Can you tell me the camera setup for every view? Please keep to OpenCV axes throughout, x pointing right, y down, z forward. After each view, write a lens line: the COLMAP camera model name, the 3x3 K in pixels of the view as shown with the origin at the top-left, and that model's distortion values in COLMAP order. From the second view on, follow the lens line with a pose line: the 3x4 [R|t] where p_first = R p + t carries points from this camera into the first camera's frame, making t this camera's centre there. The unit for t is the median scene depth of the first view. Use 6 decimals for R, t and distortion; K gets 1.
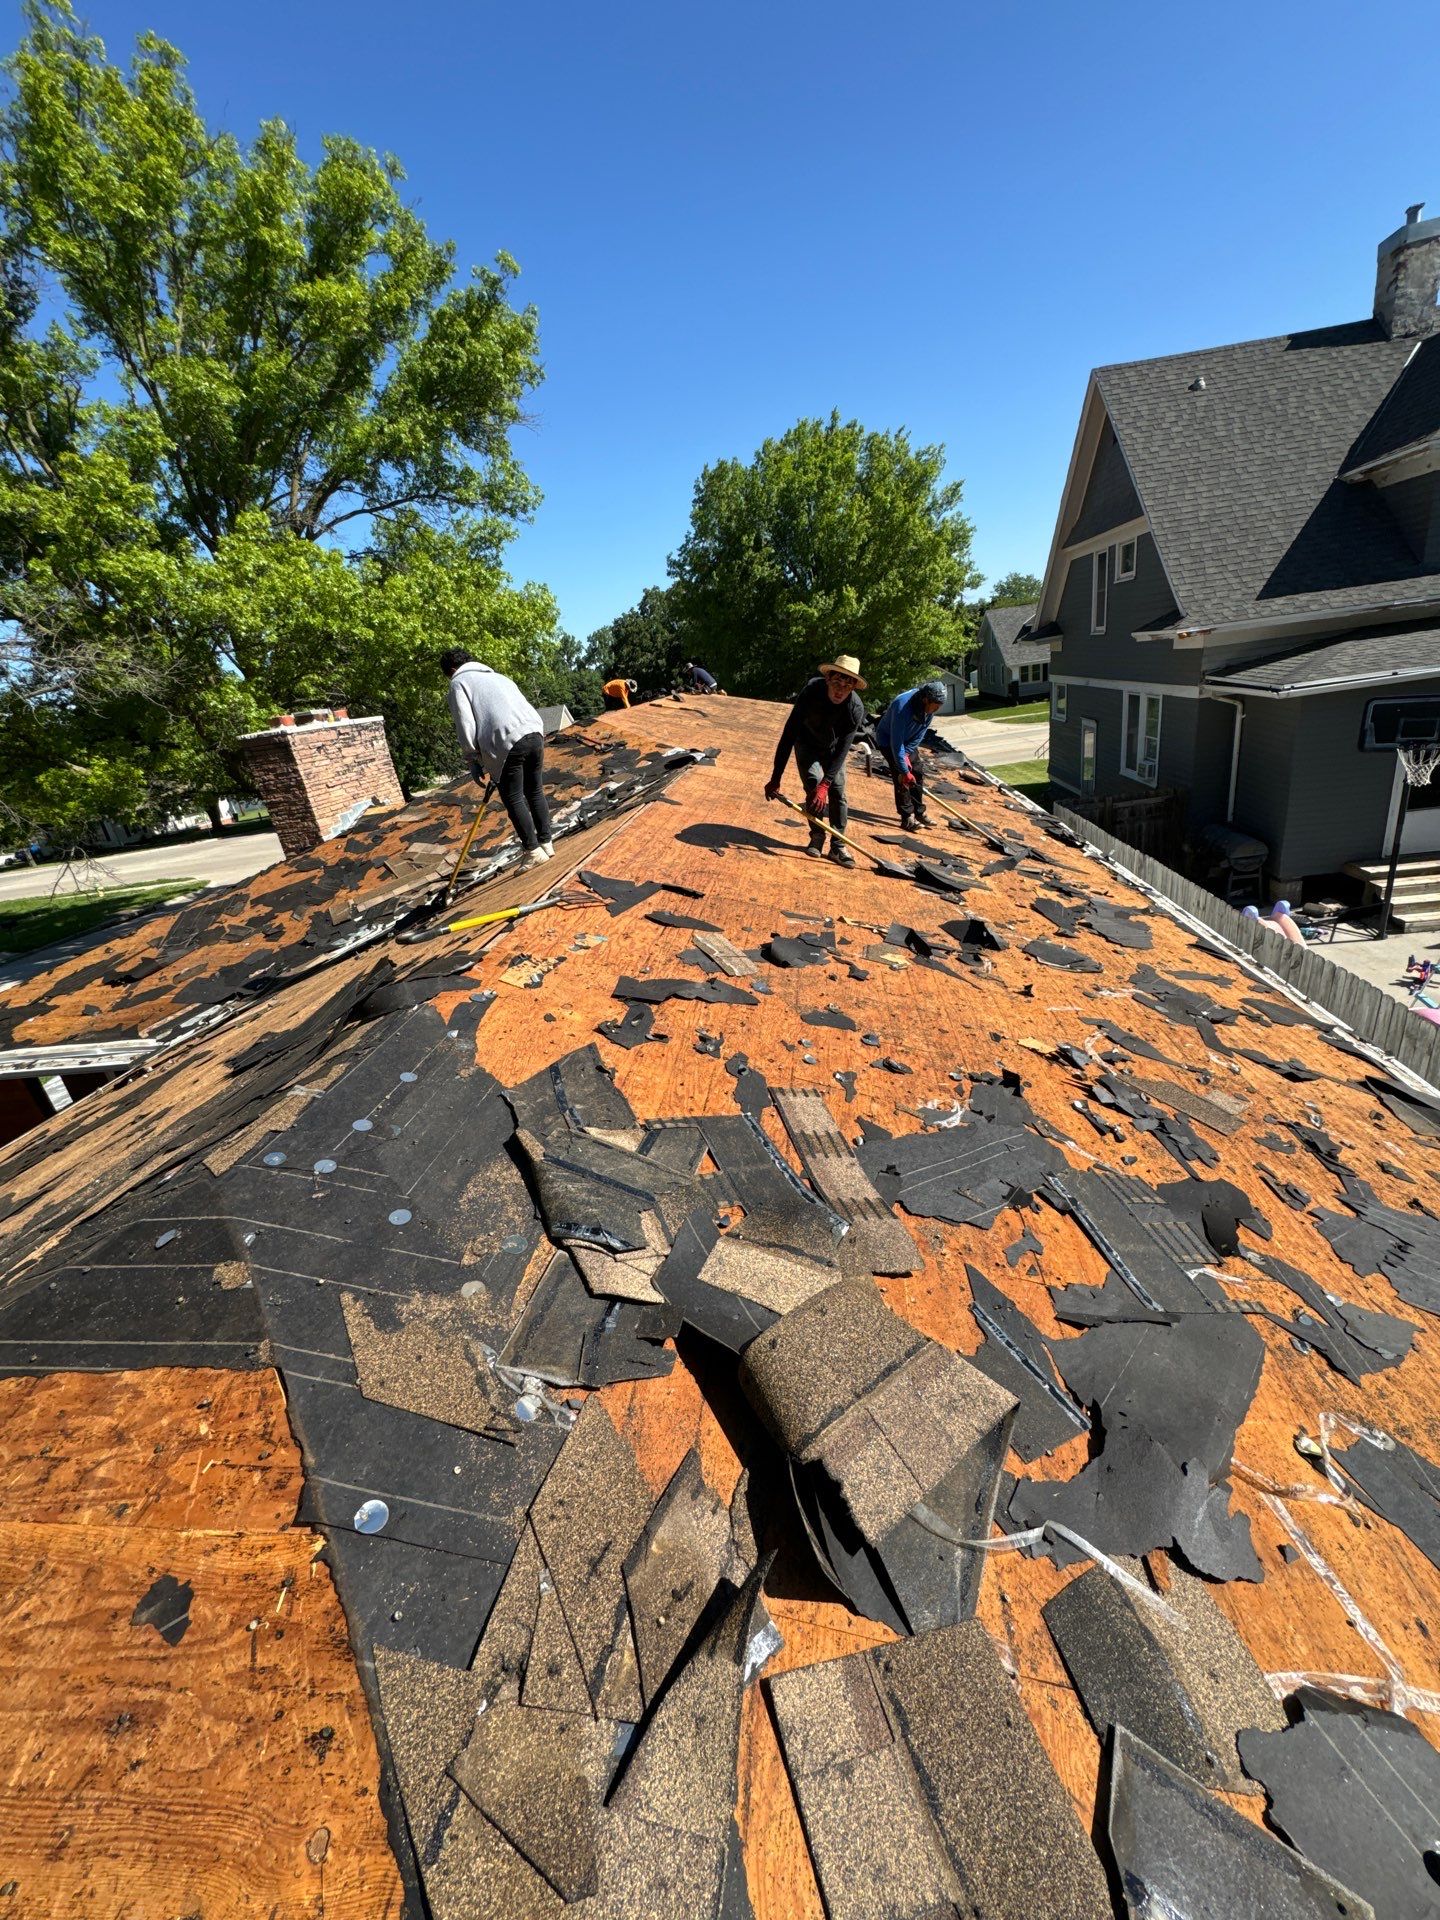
lens RADIAL K [[776.4, 0, 718.1], [0, 776.4, 955.7], [0, 0, 1]] dist [0.001576, 0.000594]
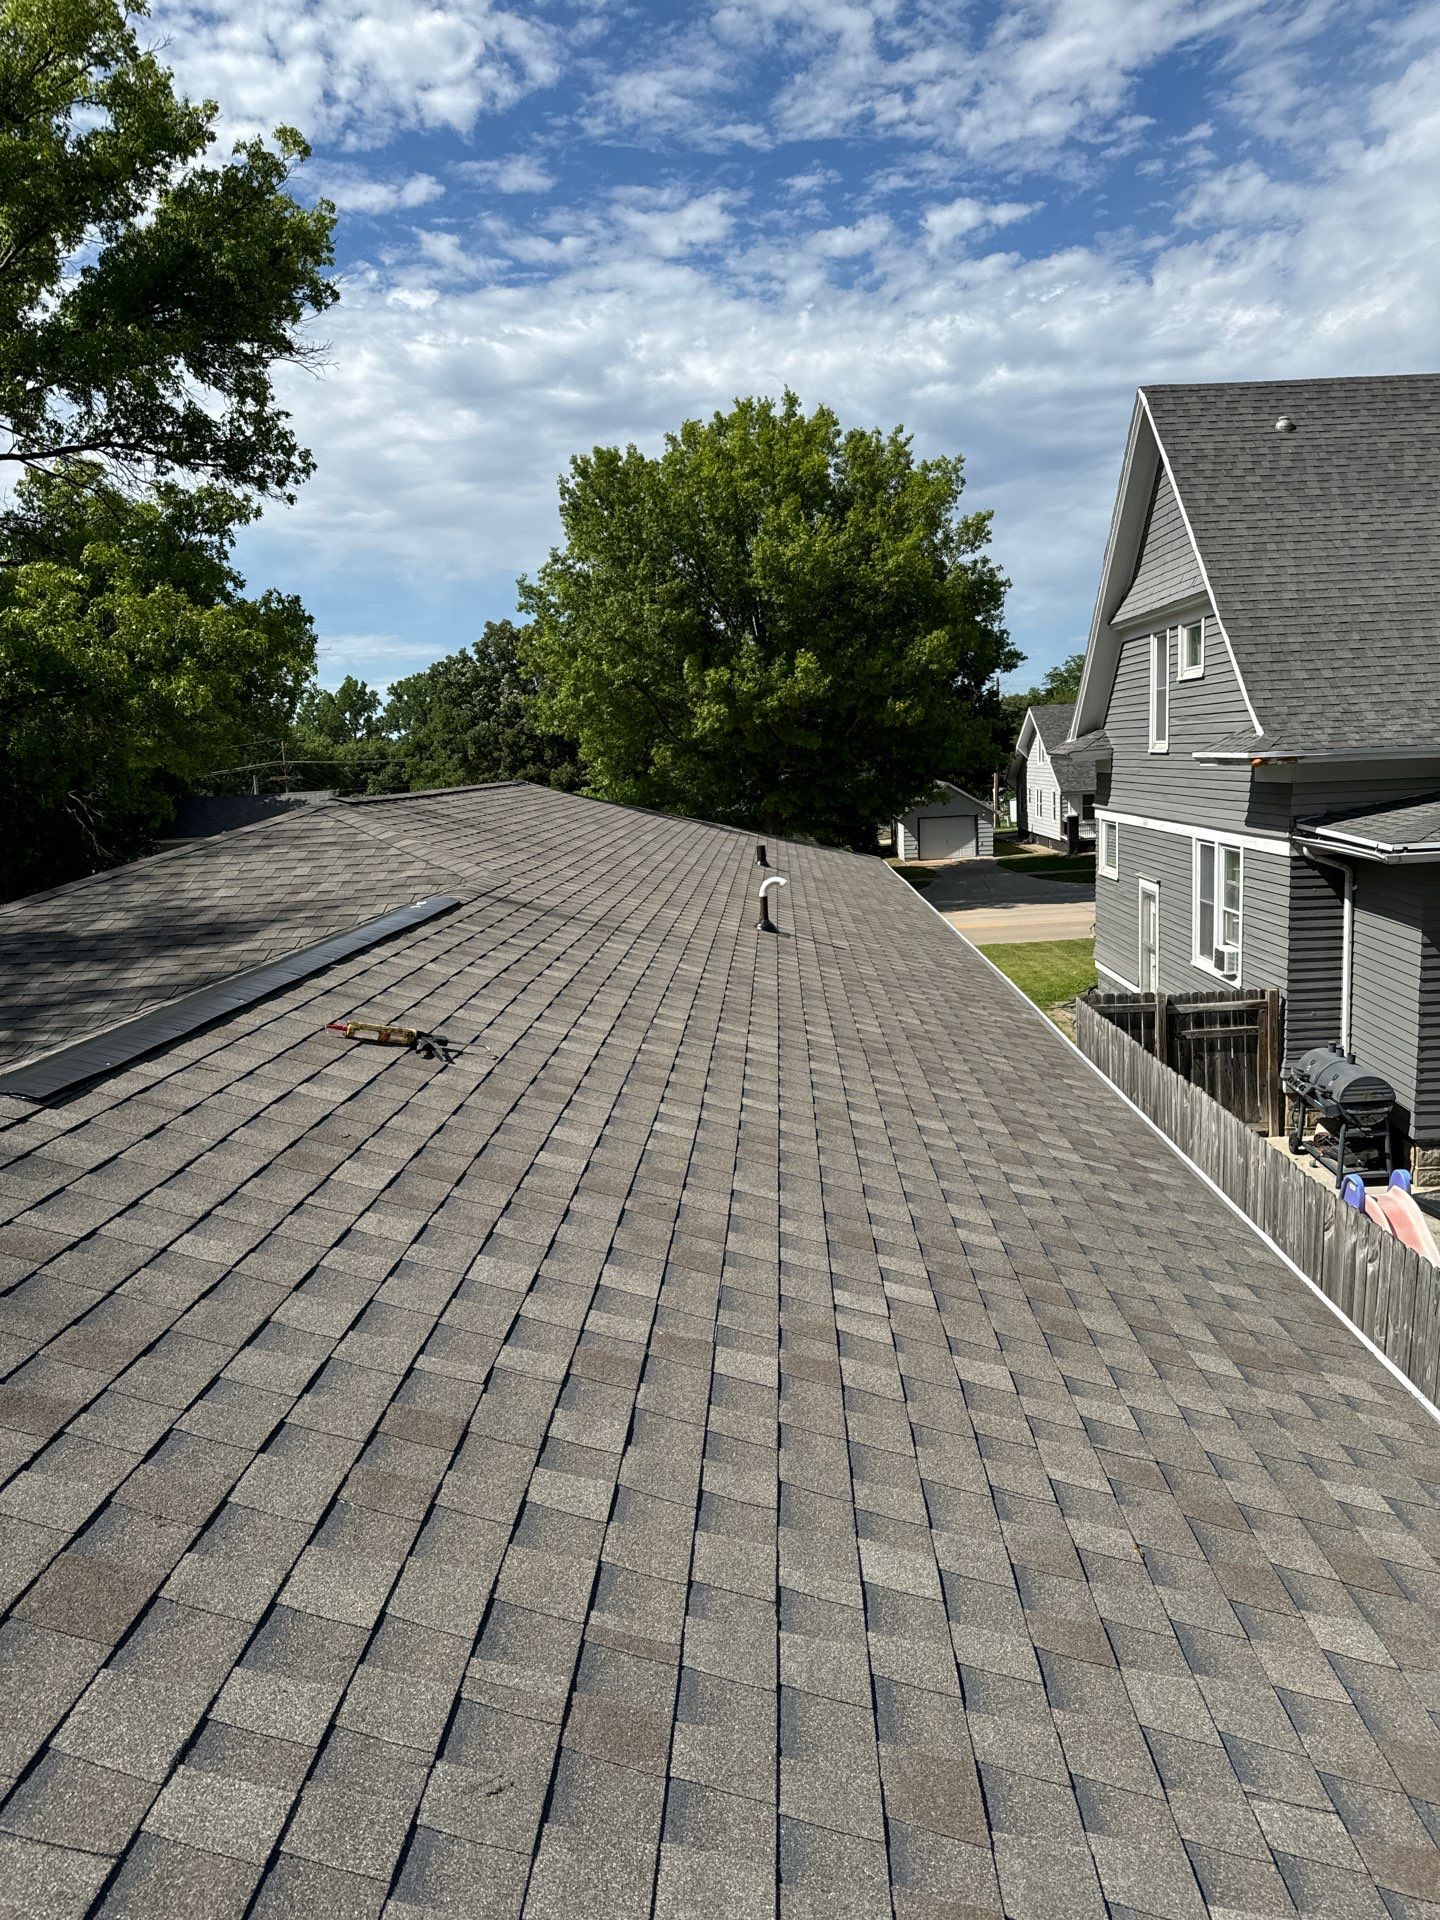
lens RADIAL K [[1362.8, 0, 722.9], [0, 1362.8, 967.0], [0, 0, 1]] dist [0.068455, -0.103087]
pose [[0.992977, 0.073067, 0.093048, 0.034430], [-0.052496, 0.976944, -0.206941, 0.017254], [-0.106024, 0.200603, 0.973919, -0.040059]]
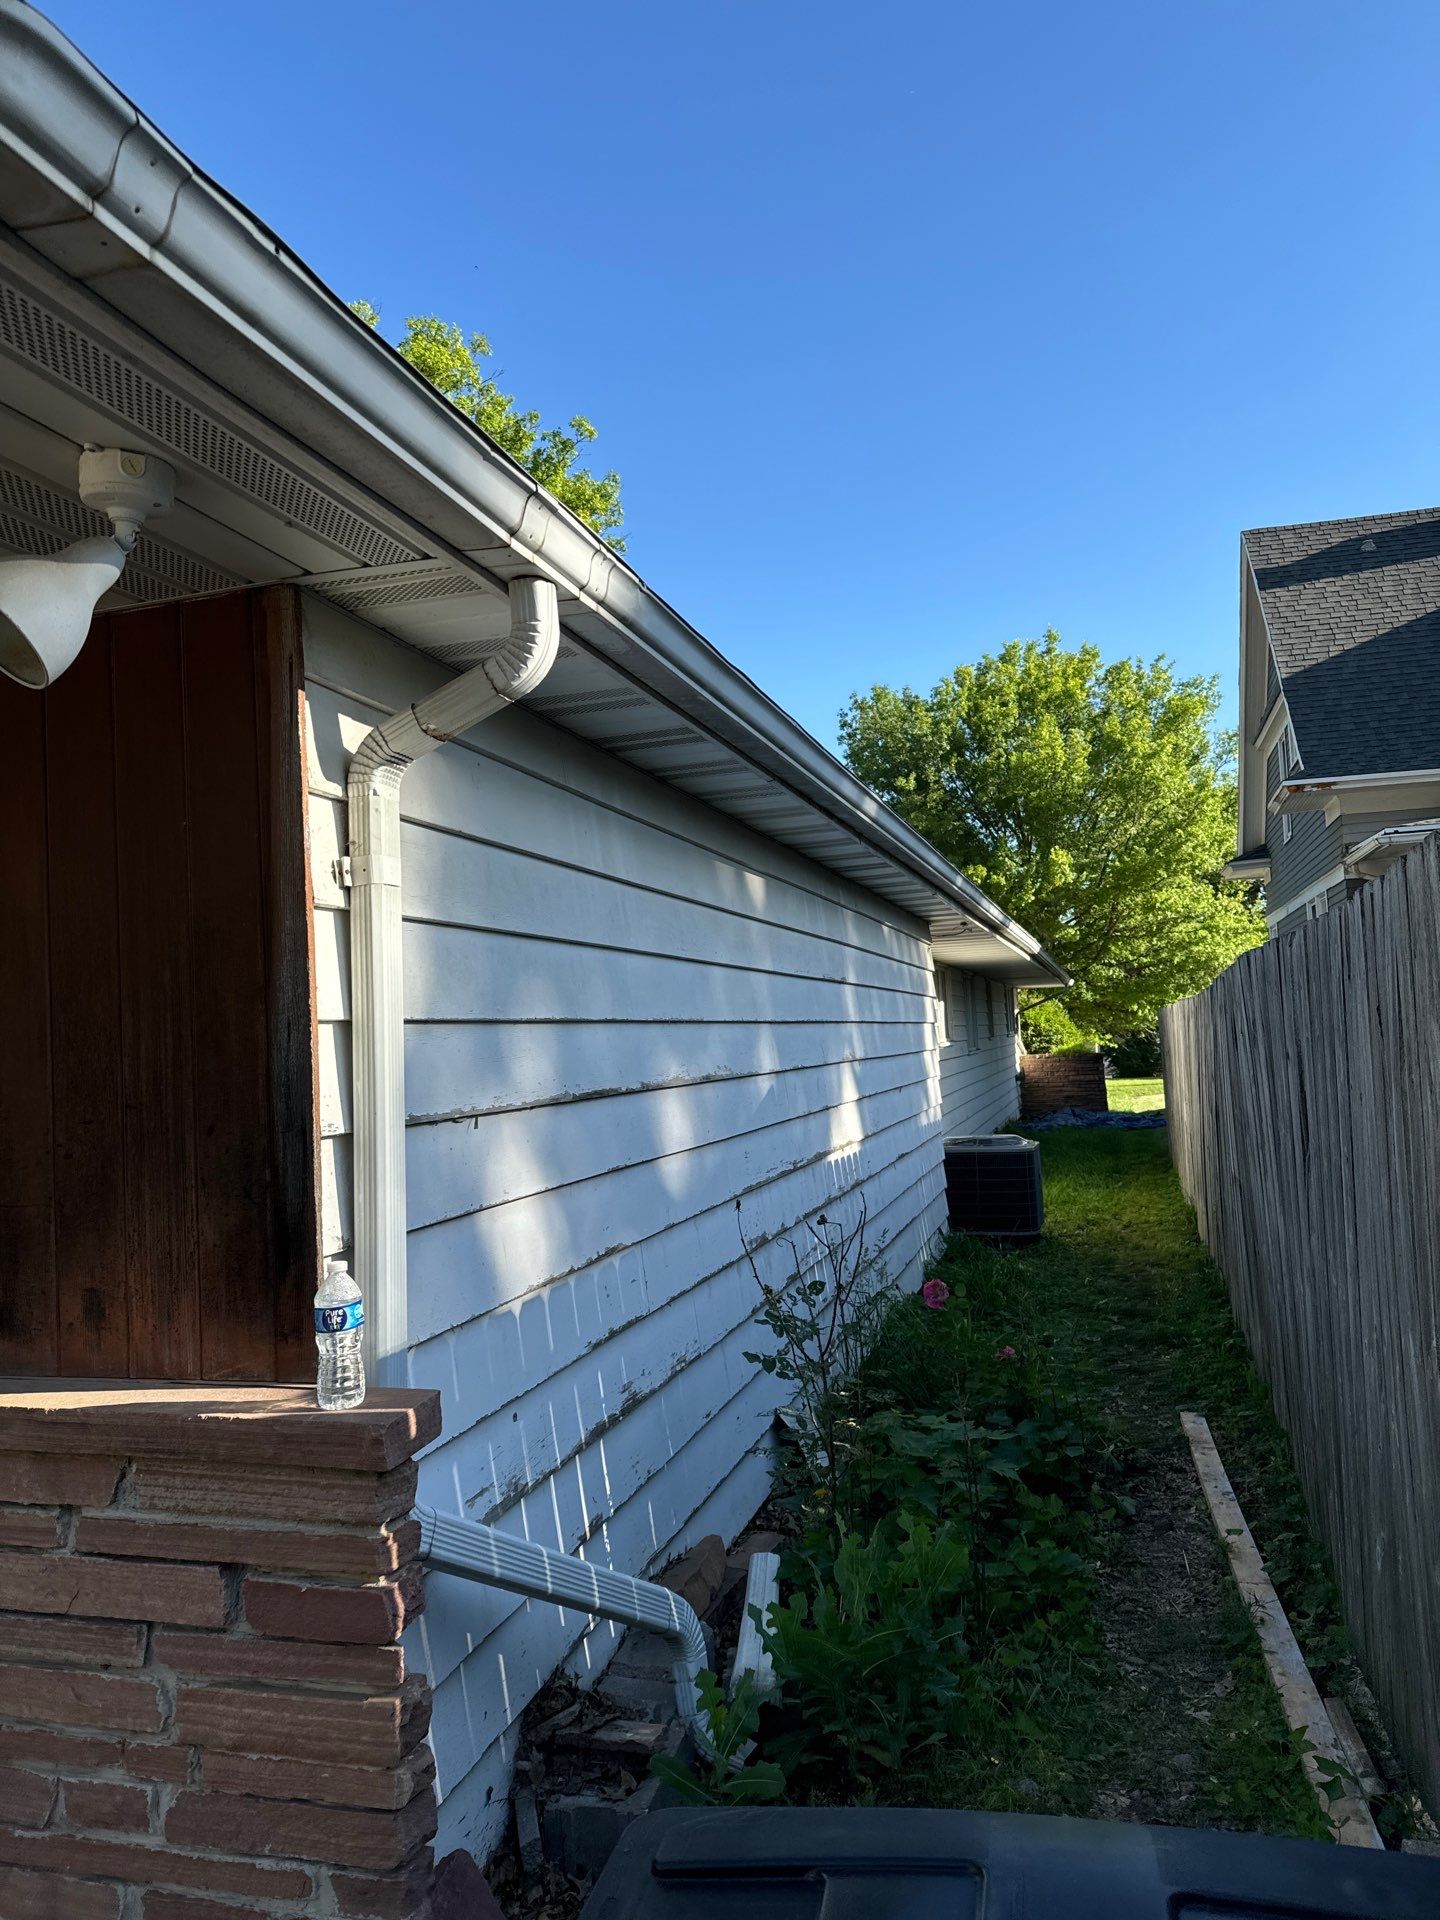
lens RADIAL K [[1354.1, 0, 719.3], [0, 1354.1, 962.9], [0, 0, 1]] dist [0.140642, -0.242162]
pose [[0.982635, 0.083553, -0.165675, 0.193166], [-0.141065, 0.916434, -0.374500, 0.230386], [0.120539, 0.391367, 0.912306, -0.168274]]
